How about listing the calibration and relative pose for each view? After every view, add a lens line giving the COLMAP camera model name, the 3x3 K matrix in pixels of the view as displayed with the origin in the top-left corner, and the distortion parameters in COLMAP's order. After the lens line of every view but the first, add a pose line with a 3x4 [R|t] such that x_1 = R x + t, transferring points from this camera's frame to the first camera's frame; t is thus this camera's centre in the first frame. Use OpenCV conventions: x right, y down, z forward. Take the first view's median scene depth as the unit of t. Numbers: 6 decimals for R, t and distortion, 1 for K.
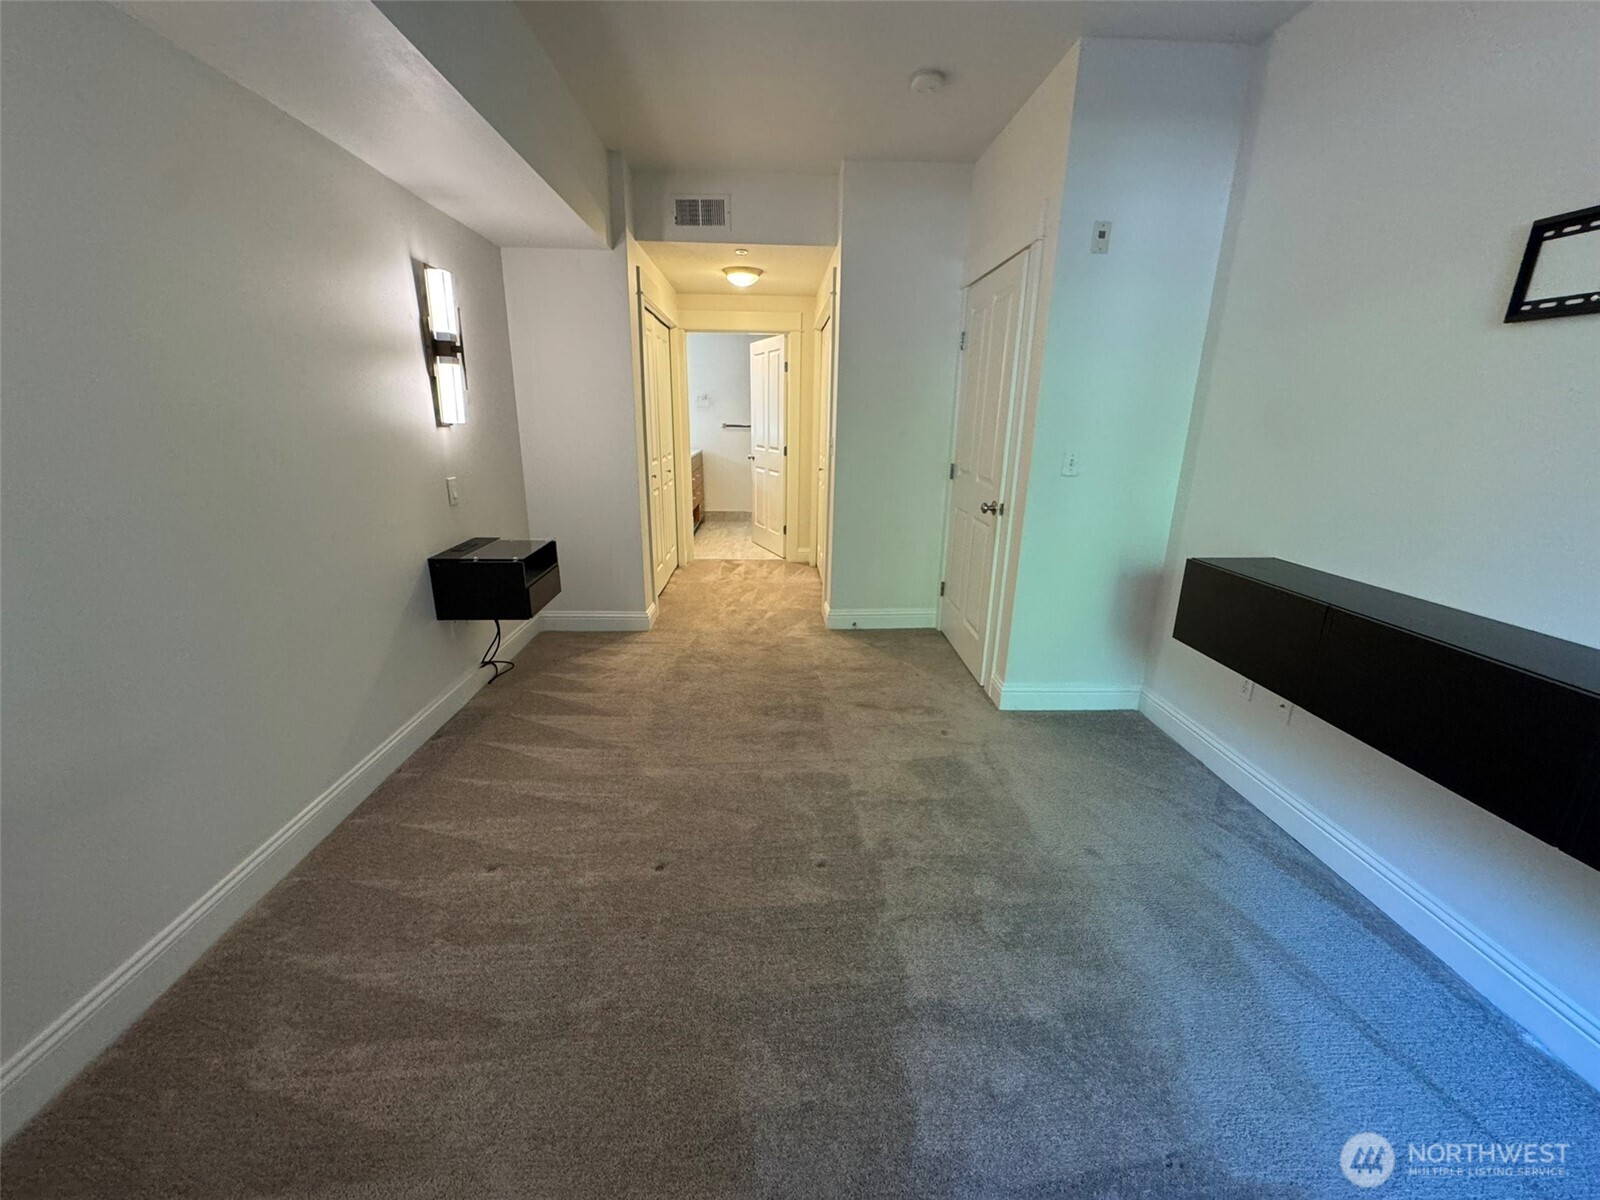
lens RADIAL K [[639.0, 0, 800.0], [0, 639.0, 600.0], [0, 0, 1]] dist [-0.003475, 0.000247]
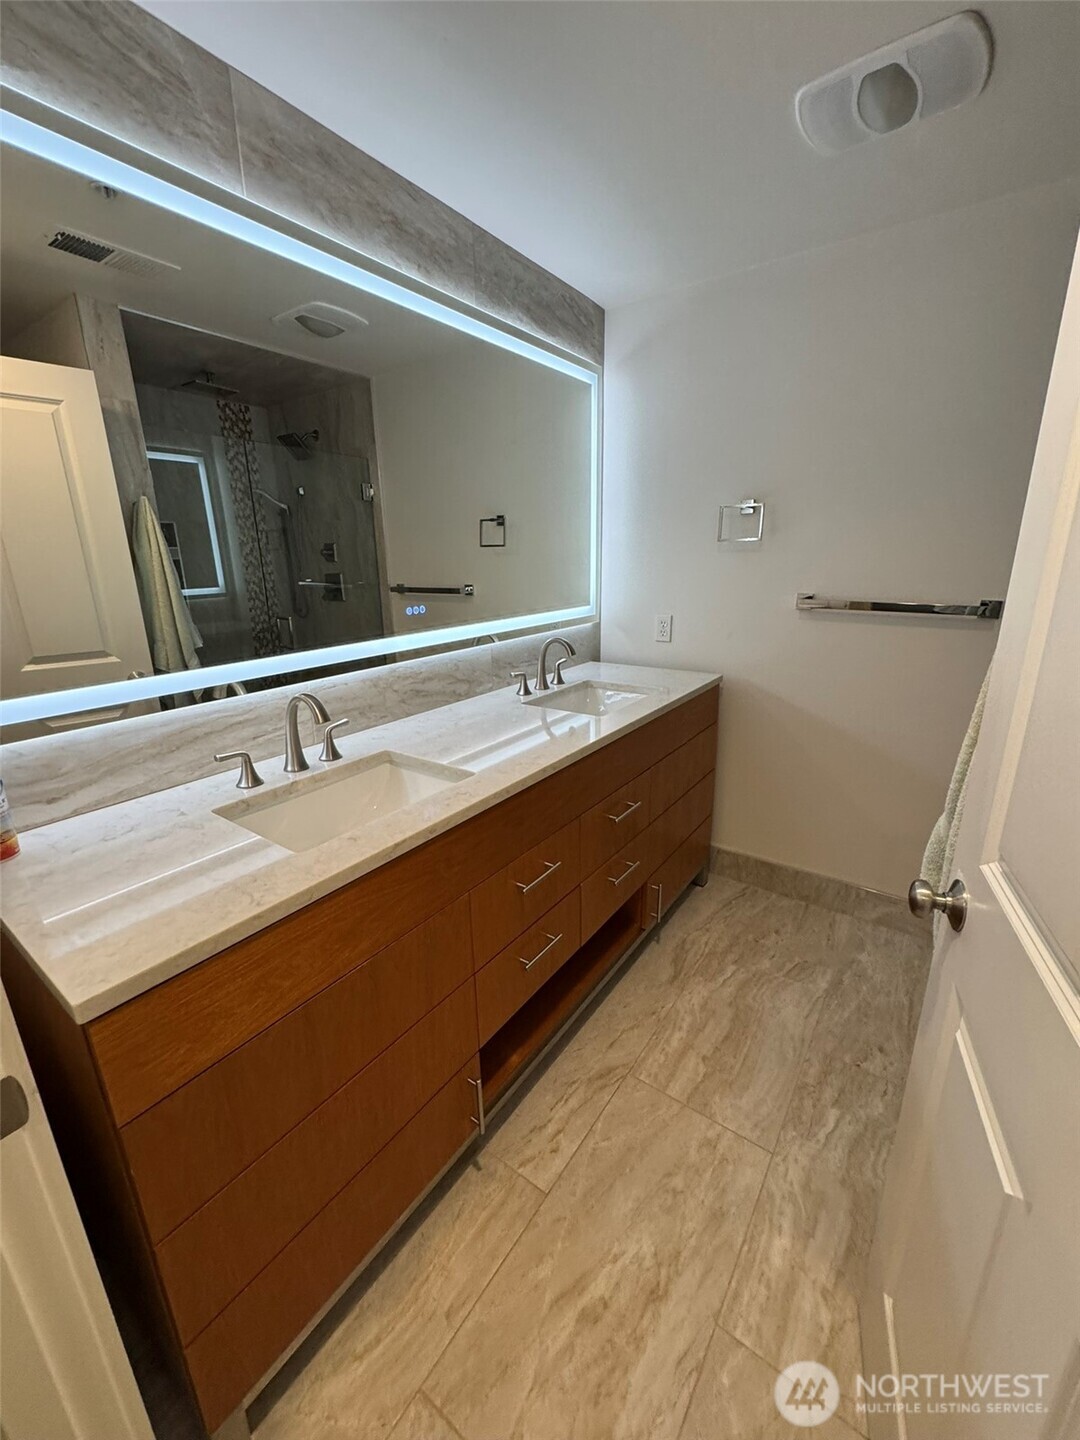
lens RADIAL K [[575.1, 0, 540.8], [0, 575.1, 720.8], [0, 0, 1]] dist [-0.003475, 0.000247]
pose [[0.782903, 0.143024, -0.605481, -0.063517], [-0.146584, 0.988224, 0.043896, -0.288621], [0.604629, 0.054388, 0.794648, 0.974883]]
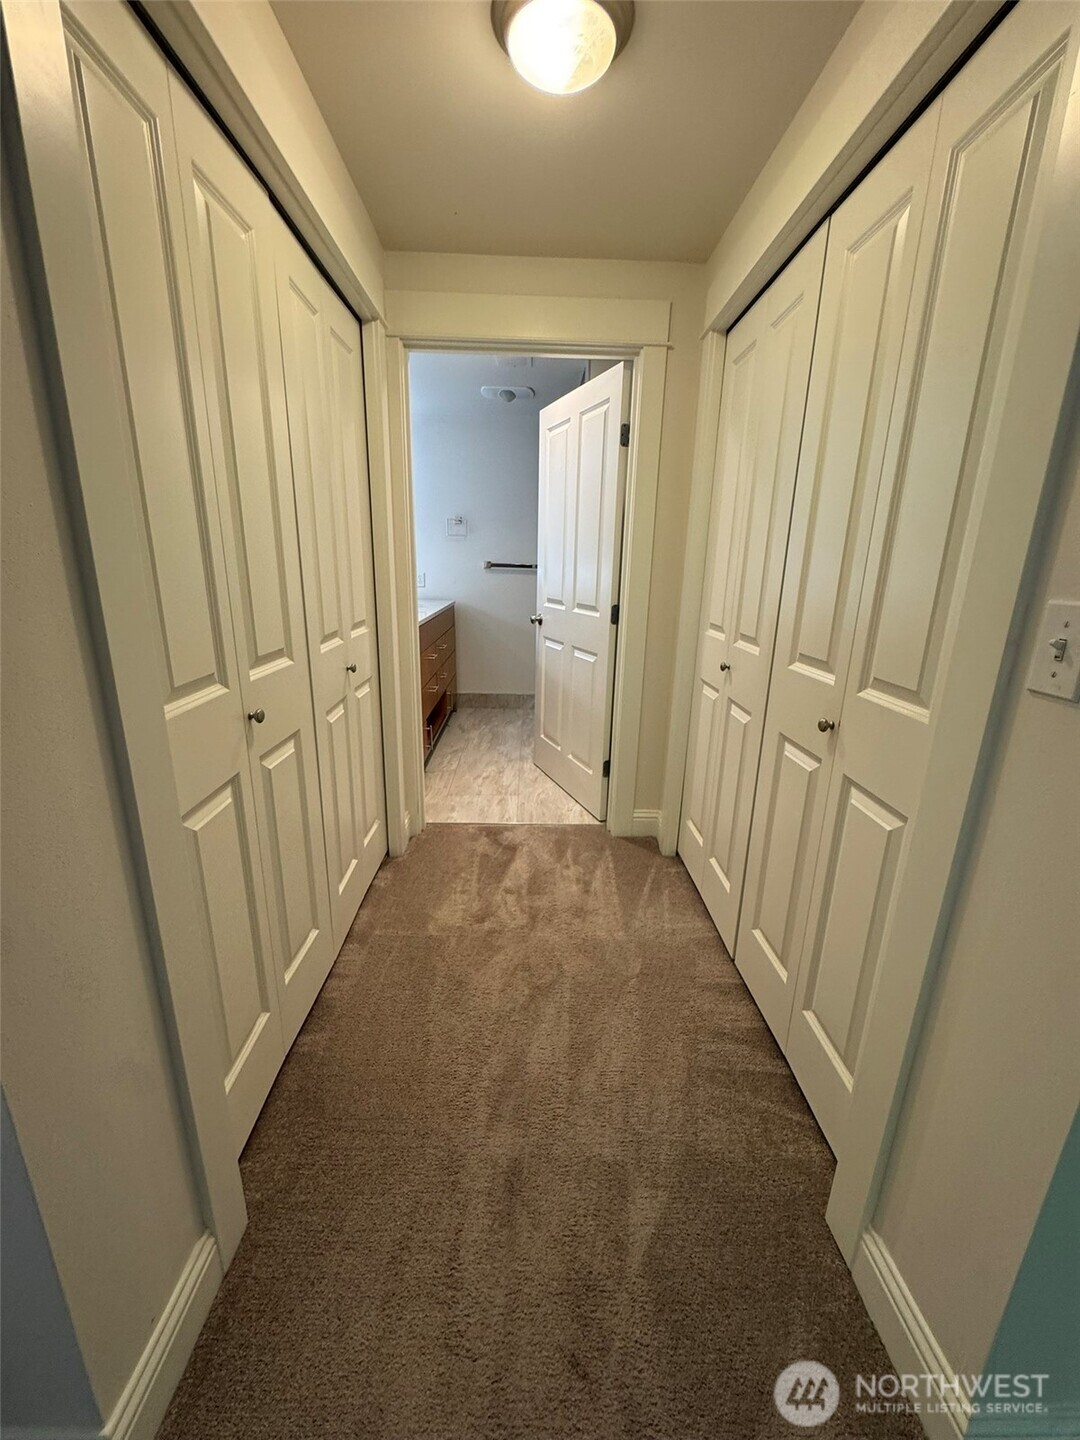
lens RADIAL K [[575.1, 0, 540.8], [0, 575.1, 720.8], [0, 0, 1]] dist [-0.003475, 0.000247]
pose [[0.999627, 0.015307, -0.022634, -0.067390], [-0.015631, 0.999776, -0.014236, -0.144711], [0.022411, 0.014585, 0.999642, 0.562698]]
